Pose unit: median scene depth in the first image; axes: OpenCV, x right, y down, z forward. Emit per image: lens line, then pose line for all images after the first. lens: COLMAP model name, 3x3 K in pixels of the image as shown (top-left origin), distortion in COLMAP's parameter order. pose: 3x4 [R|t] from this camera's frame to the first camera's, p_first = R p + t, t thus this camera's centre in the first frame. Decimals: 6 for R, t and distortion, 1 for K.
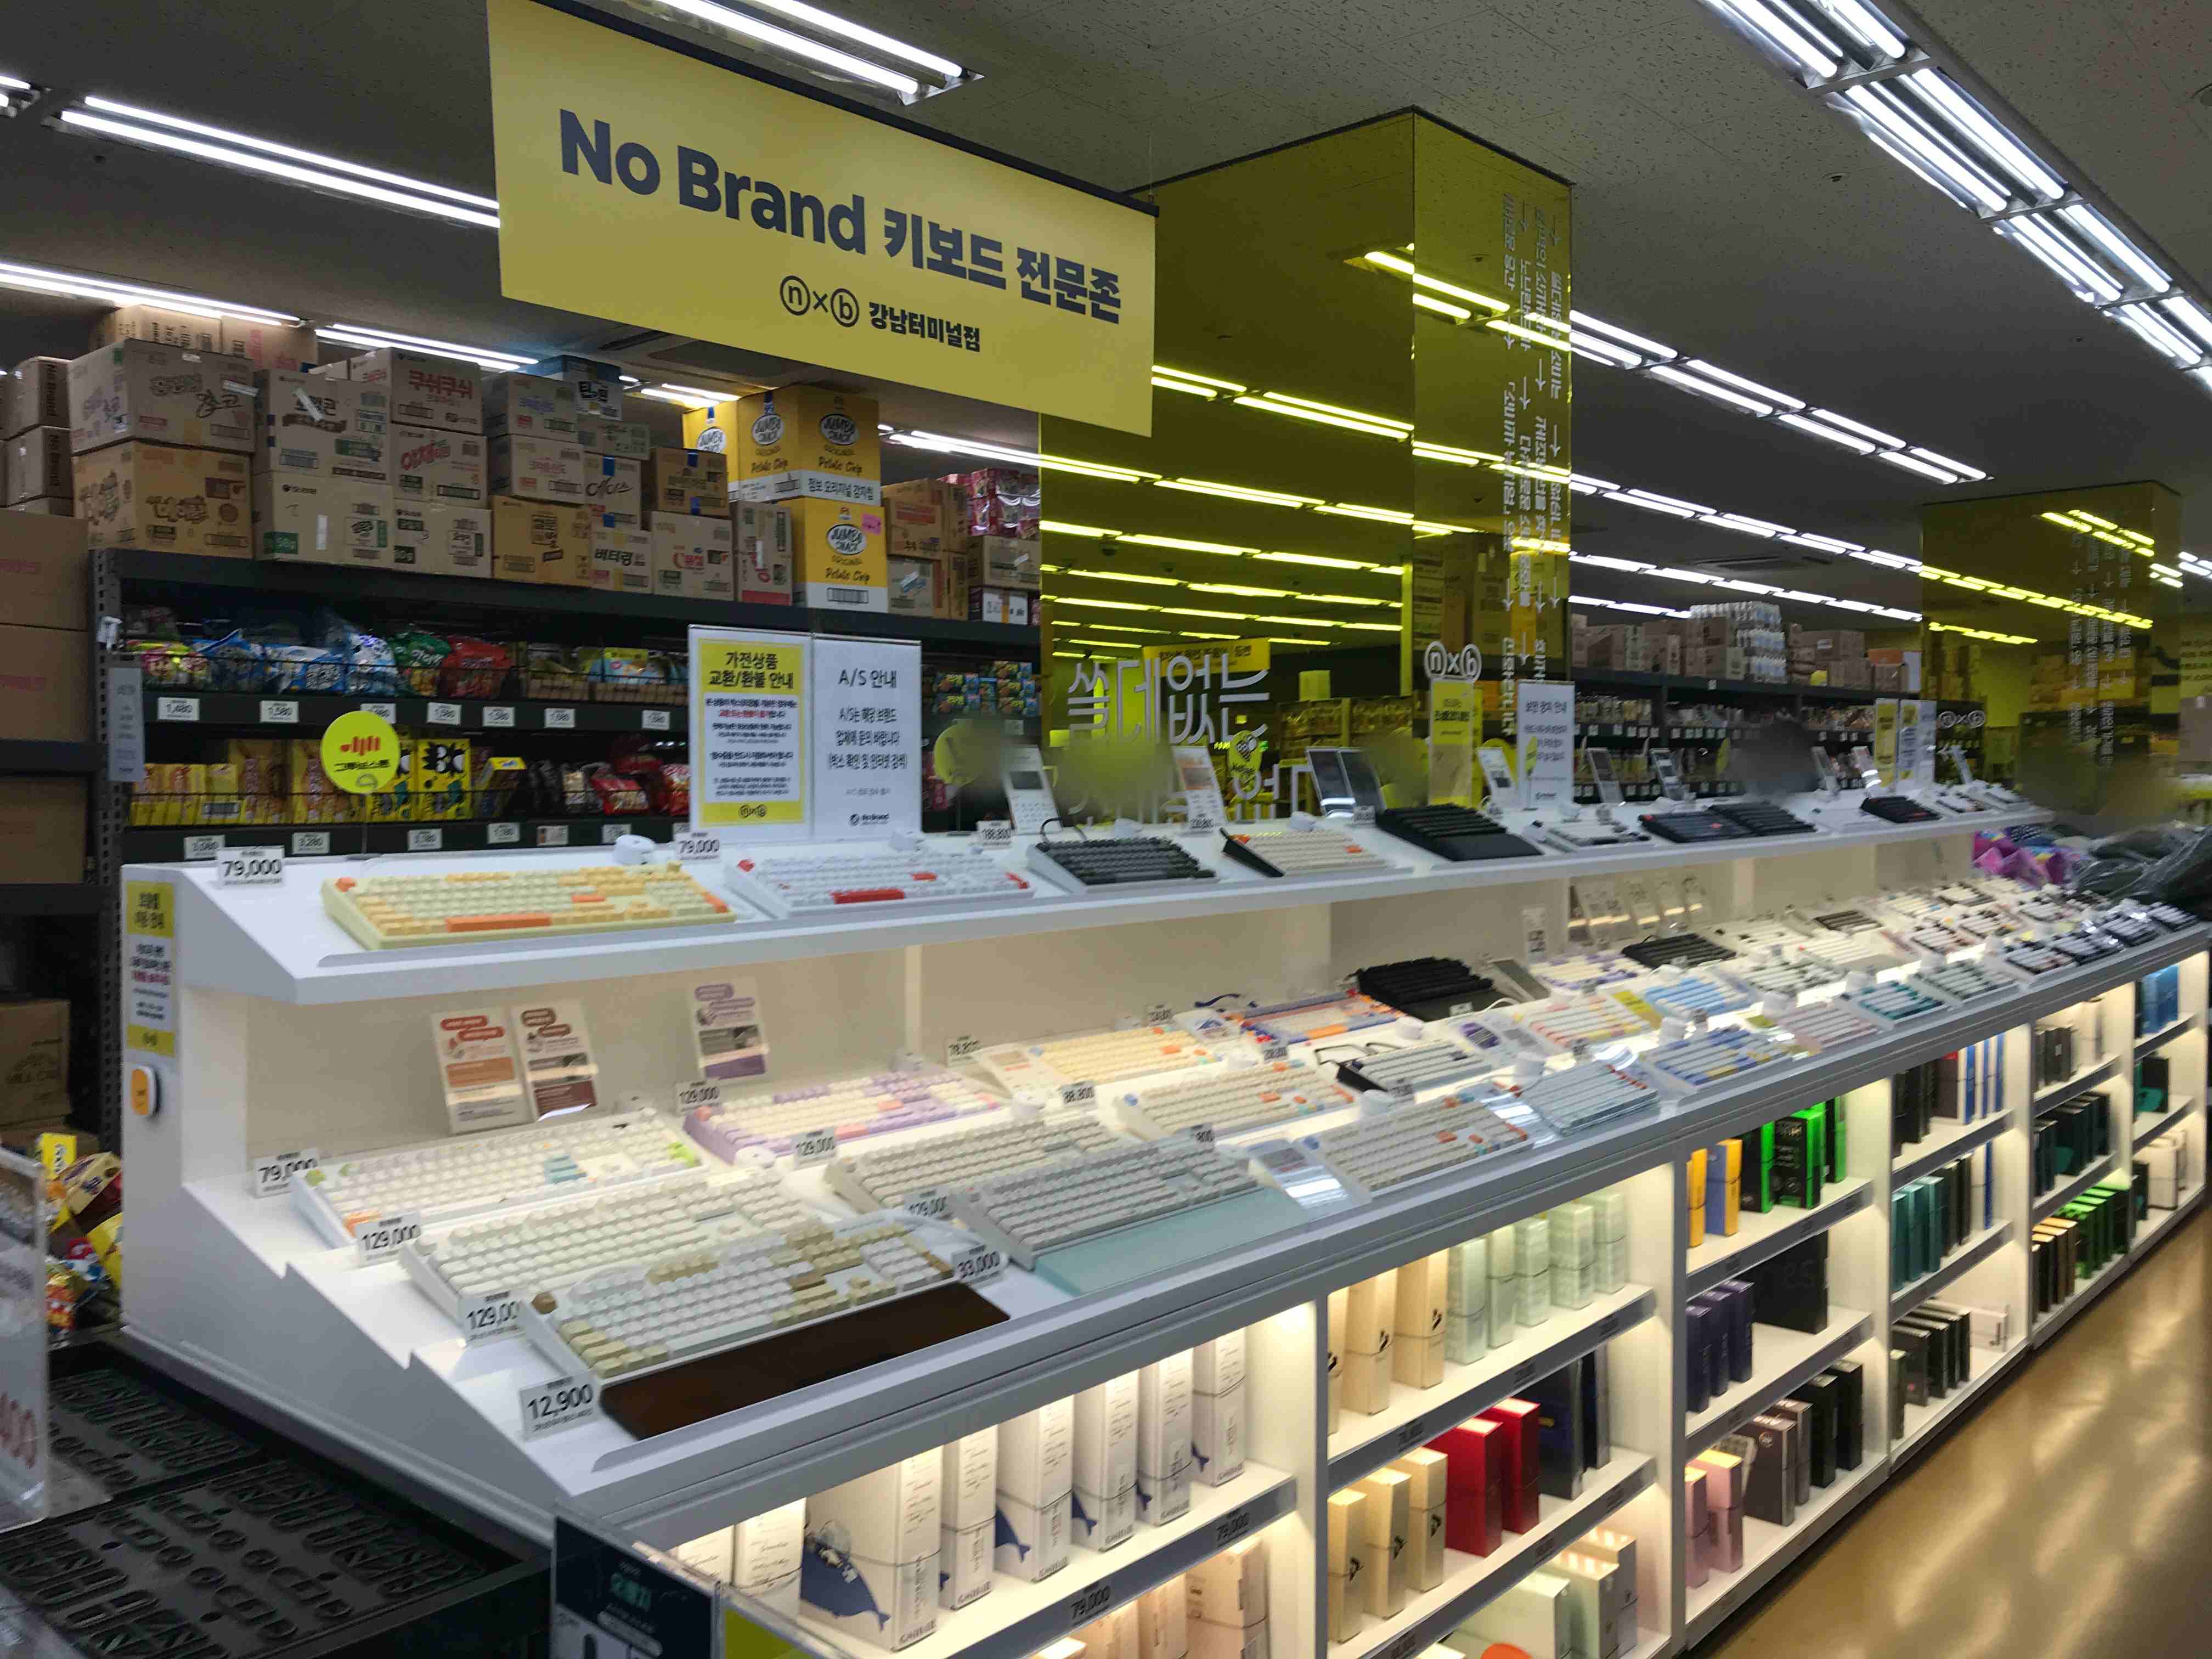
lens RADIAL K [[1804.5, 0, 1057.8], [0, 1804.5, 824.9], [0, 0, 1]] dist [-0.040038, 0.104918]
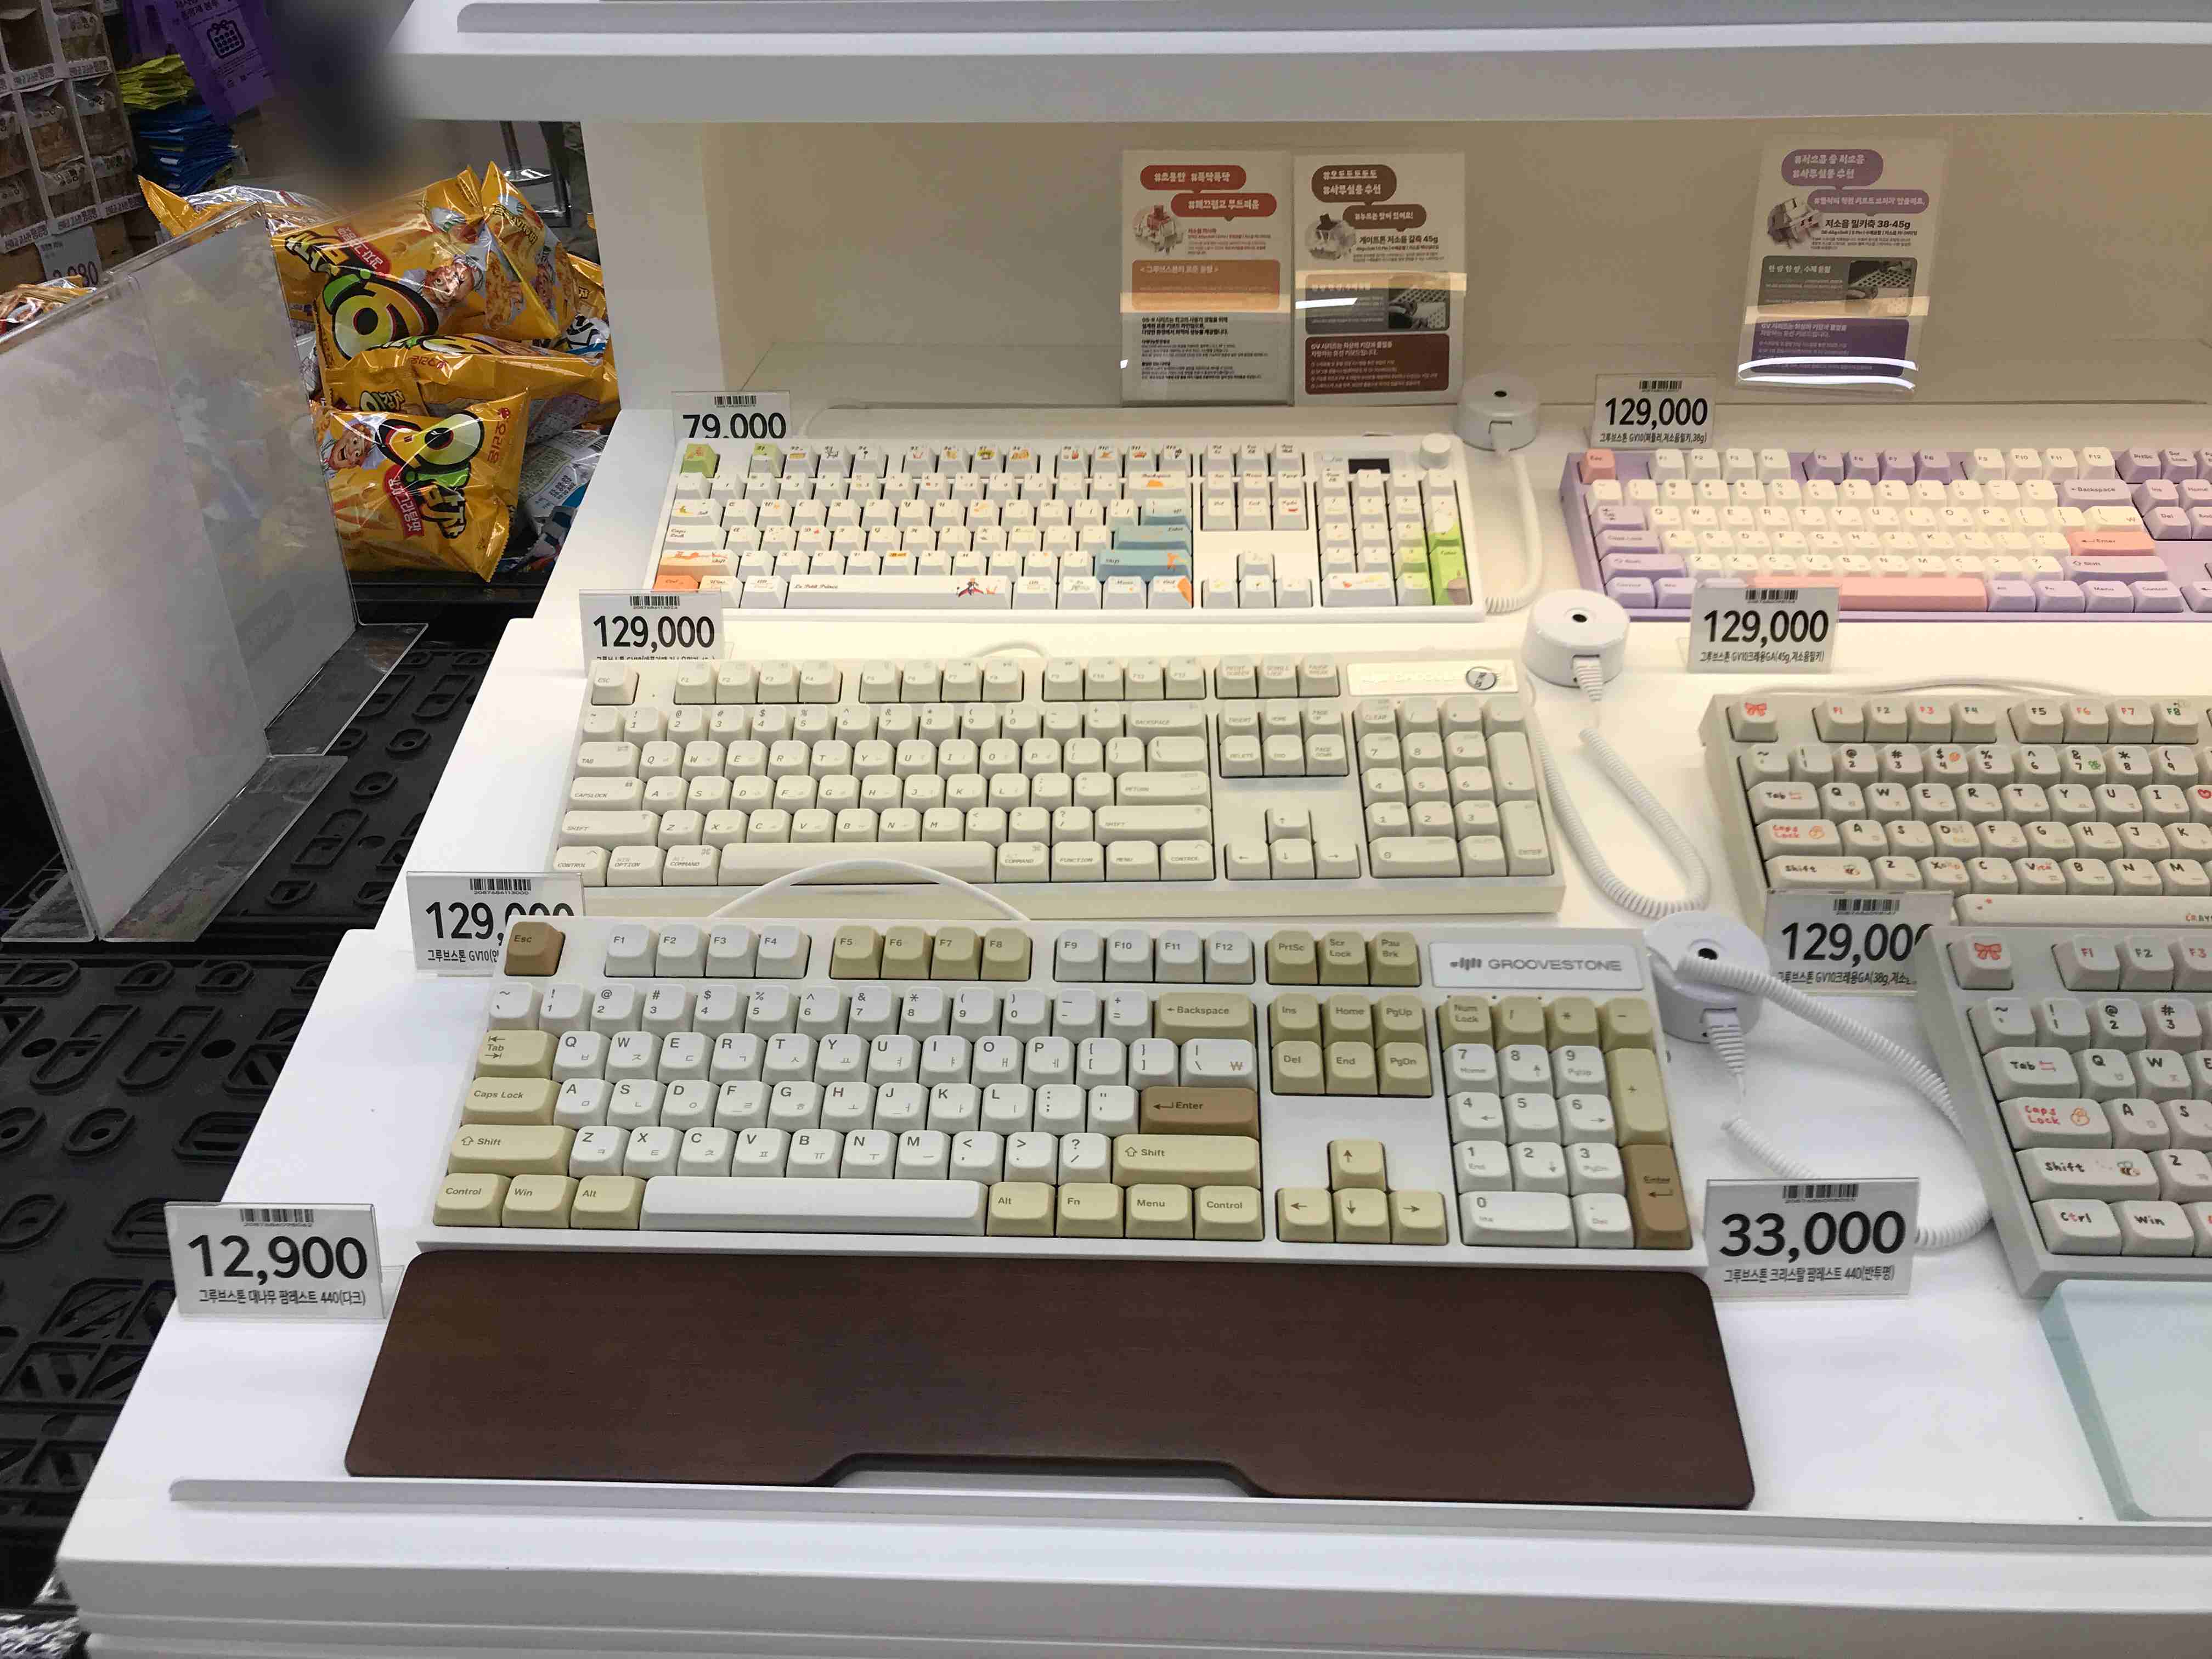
lens RADIAL K [[1804.5, 0, 1057.8], [0, 1804.5, 824.9], [0, 0, 1]] dist [-0.040038, 0.104918]
pose [[0.641513, 0.378161, -0.667424, 0.046762], [-0.011745, 0.874788, 0.484364, 0.026335], [0.767022, -0.302886, 0.565630, 0.640168]]
